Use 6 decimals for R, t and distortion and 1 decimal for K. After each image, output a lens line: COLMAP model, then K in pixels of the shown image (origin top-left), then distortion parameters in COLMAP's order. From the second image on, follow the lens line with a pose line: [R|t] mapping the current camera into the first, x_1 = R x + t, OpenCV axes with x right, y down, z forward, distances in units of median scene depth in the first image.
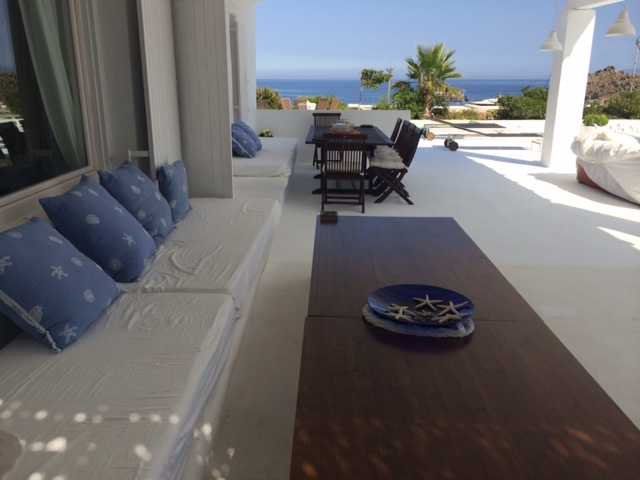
lens RADIAL K [[560.7, 0, 312.5], [0, 560.7, 241.5], [0, 0, 1]] dist [0.043346, -0.007065]
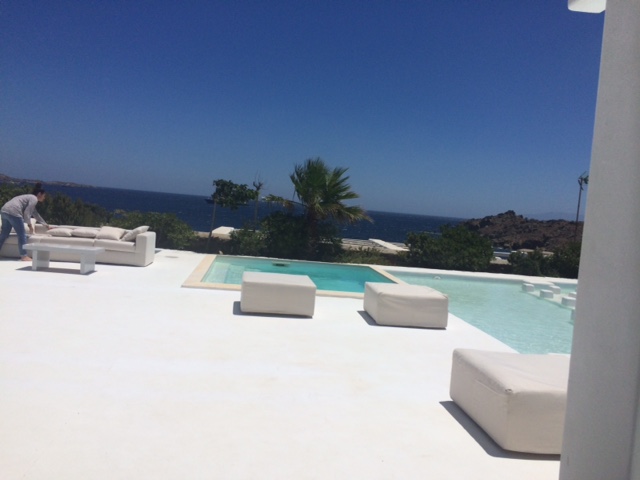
lens RADIAL K [[560.7, 0, 312.5], [0, 560.7, 241.5], [0, 0, 1]] dist [0.043346, -0.007065]
pose [[0.988610, 0.070260, 0.133094, 0.115340], [-0.040938, 0.976537, -0.211423, -0.092351], [-0.144826, 0.203566, 0.968290, 0.331817]]
